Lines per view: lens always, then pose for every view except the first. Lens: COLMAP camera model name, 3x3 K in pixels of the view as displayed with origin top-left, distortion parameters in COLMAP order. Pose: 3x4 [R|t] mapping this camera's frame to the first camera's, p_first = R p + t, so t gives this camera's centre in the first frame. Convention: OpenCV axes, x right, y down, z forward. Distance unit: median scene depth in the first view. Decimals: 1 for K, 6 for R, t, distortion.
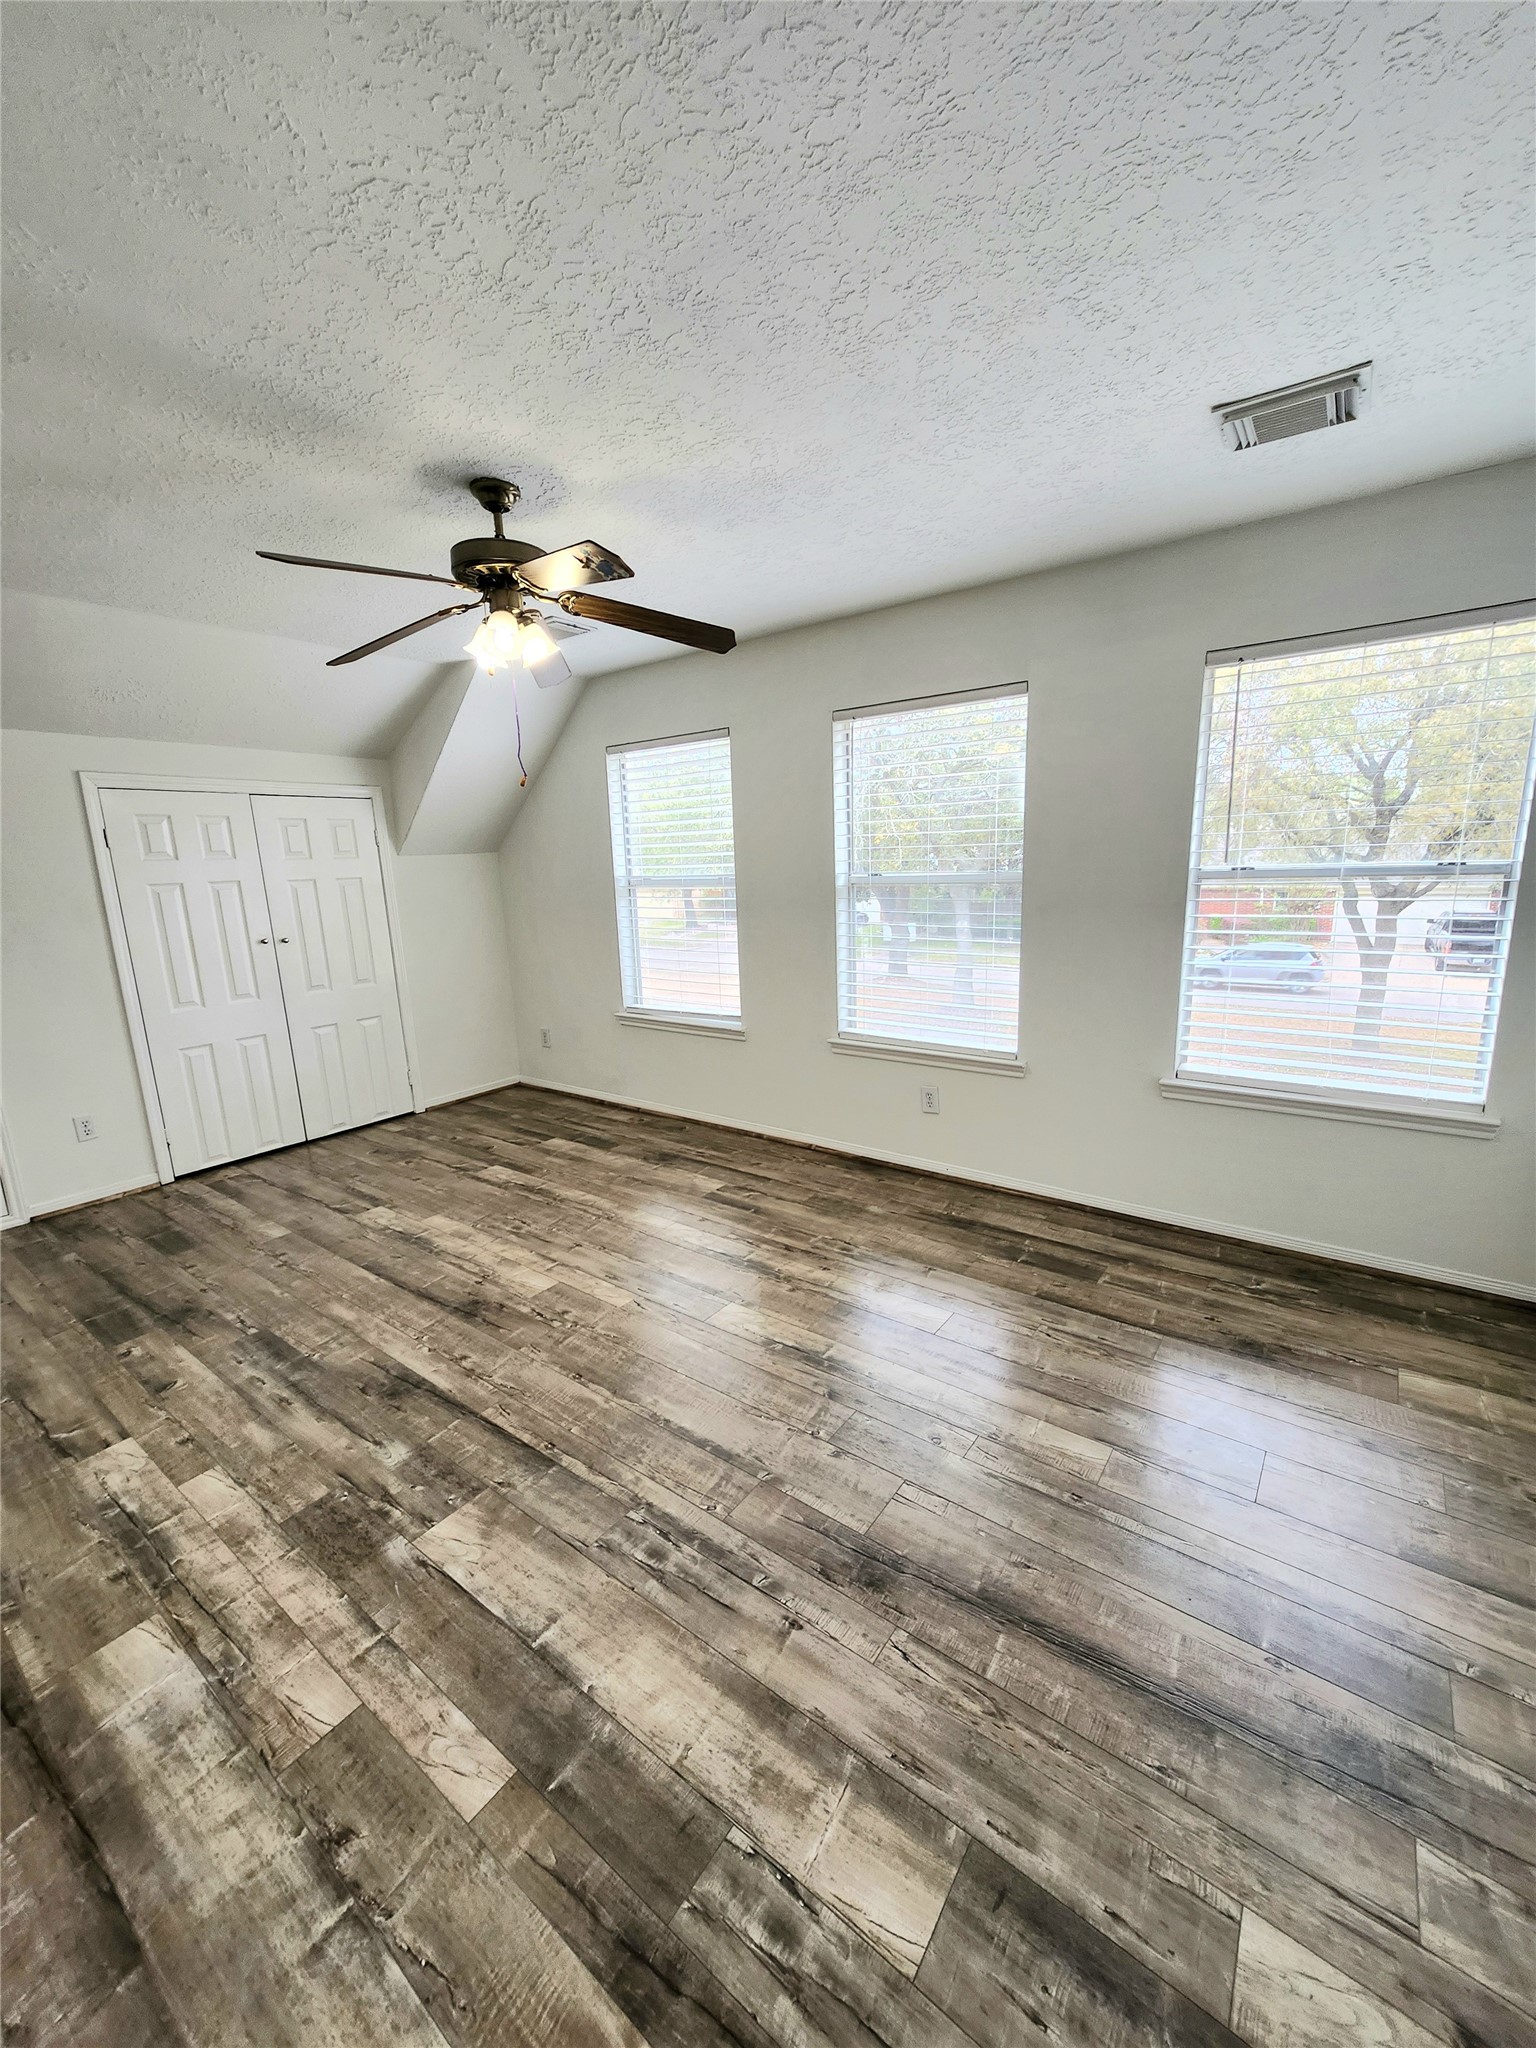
lens RADIAL K [[804.3, 0, 782.8], [0, 804.3, 1026.8], [0, 0, 1]] dist [-0.010604, 0.003593]
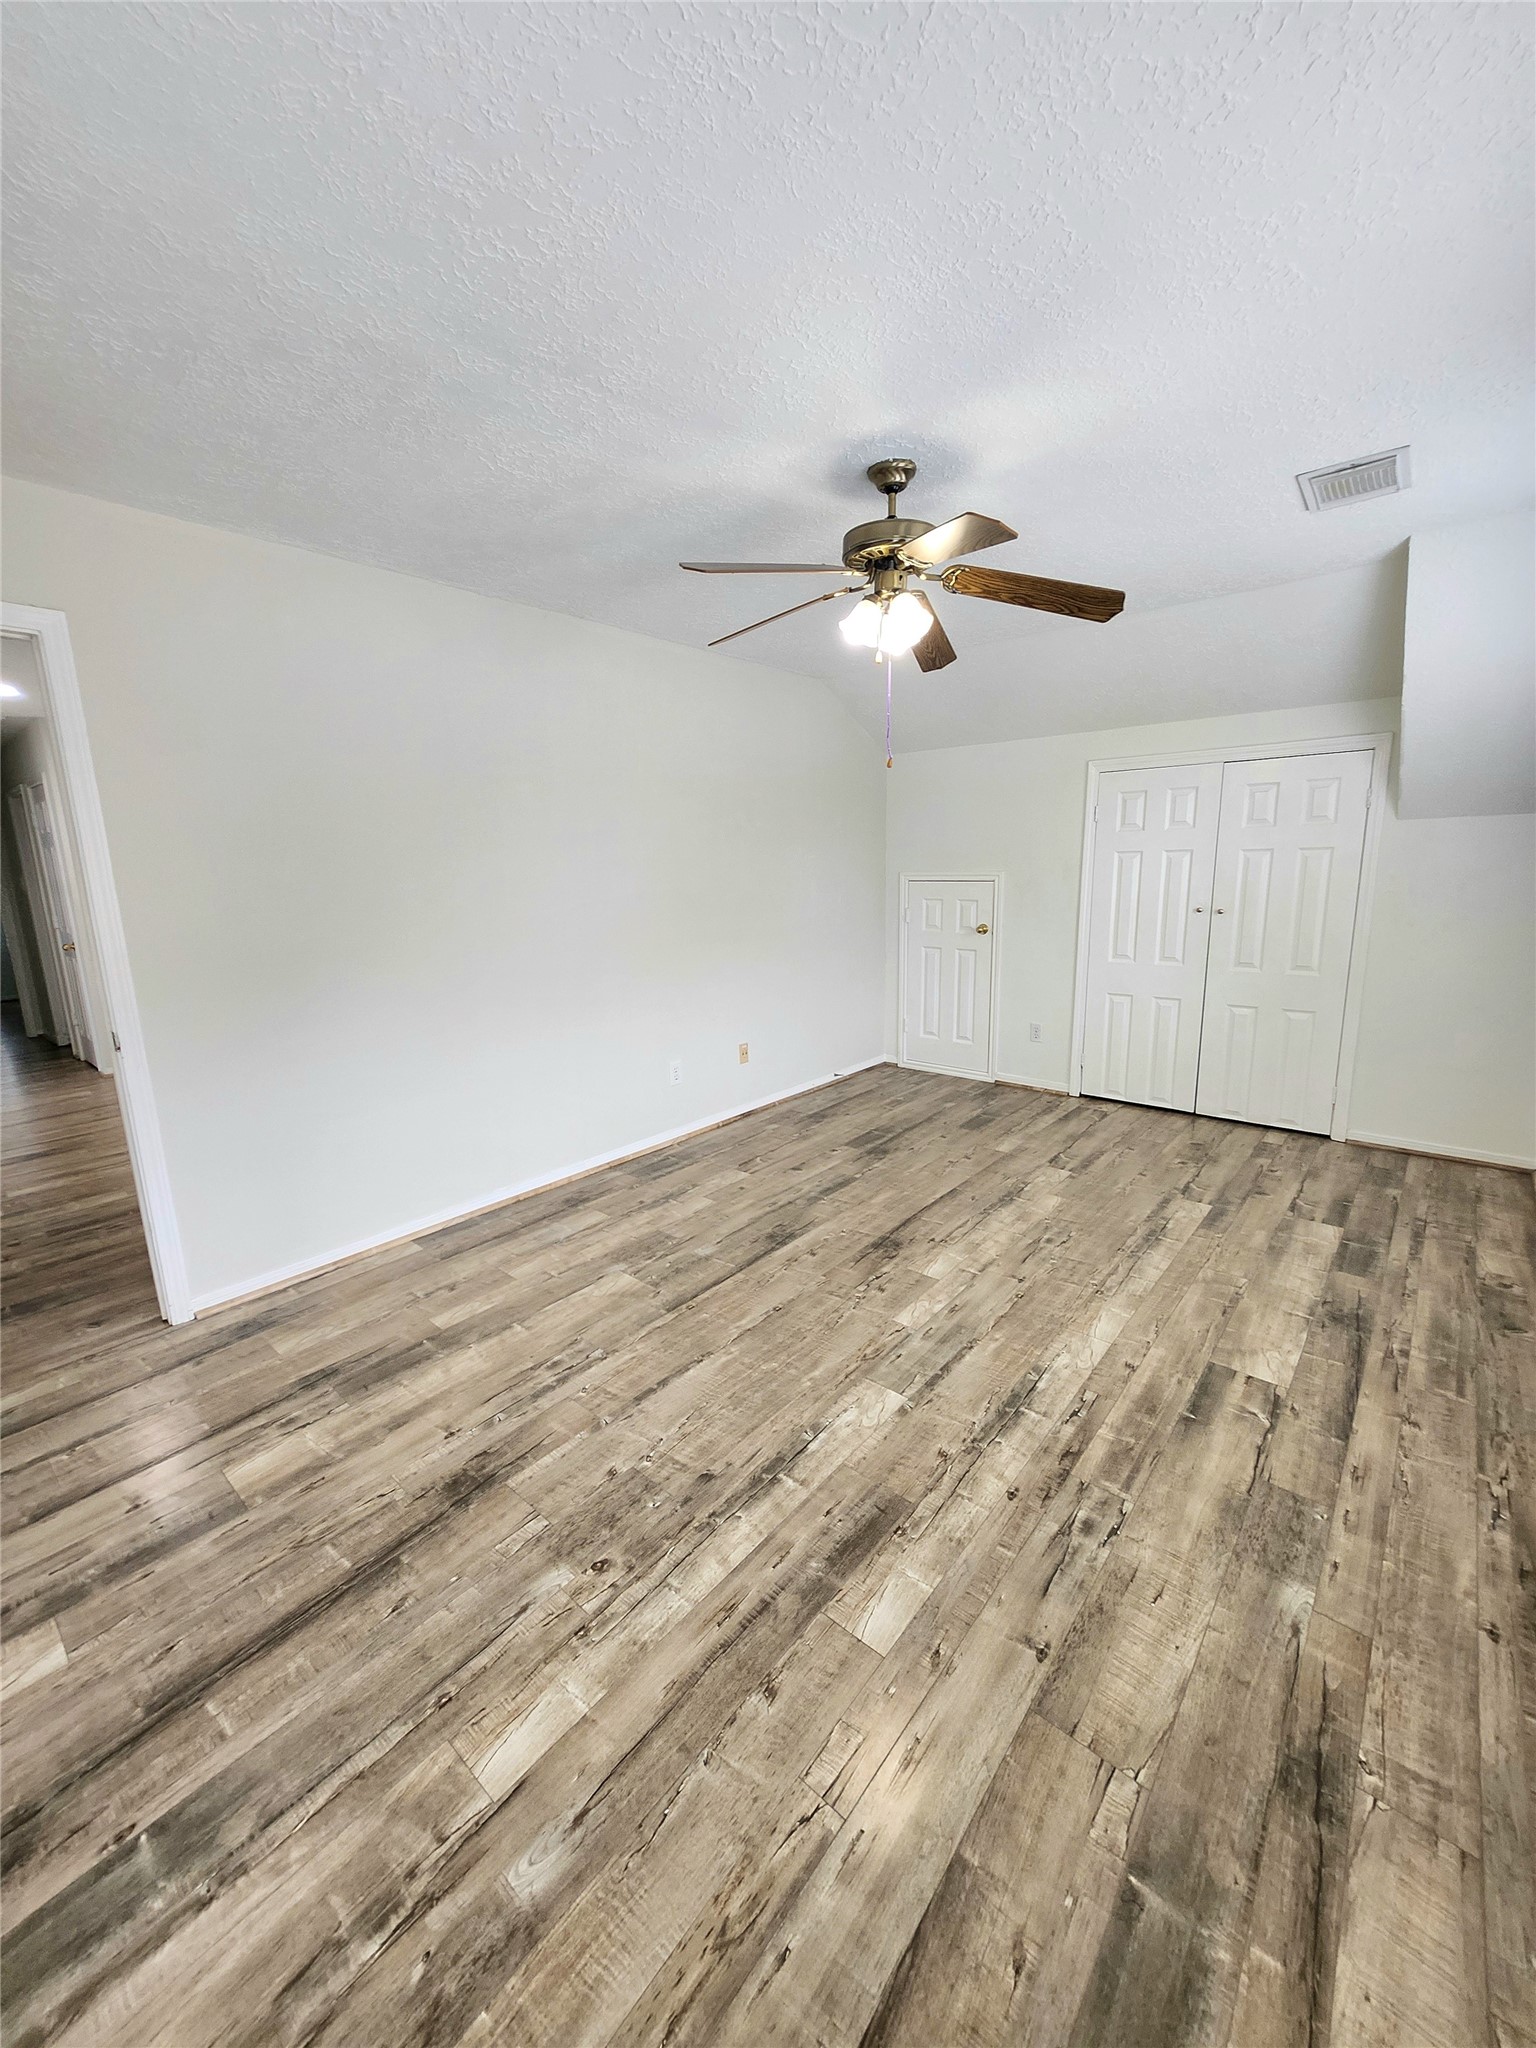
lens RADIAL K [[804.3, 0, 785.3], [0, 804.3, 1026.2], [0, 0, 1]] dist [-0.010604, 0.003593]
pose [[-0.064893, 0.234006, -0.970067, 0.513437], [-0.179669, 0.953490, 0.242026, -0.148614], [0.981584, 0.189997, -0.019832, 0.666737]]
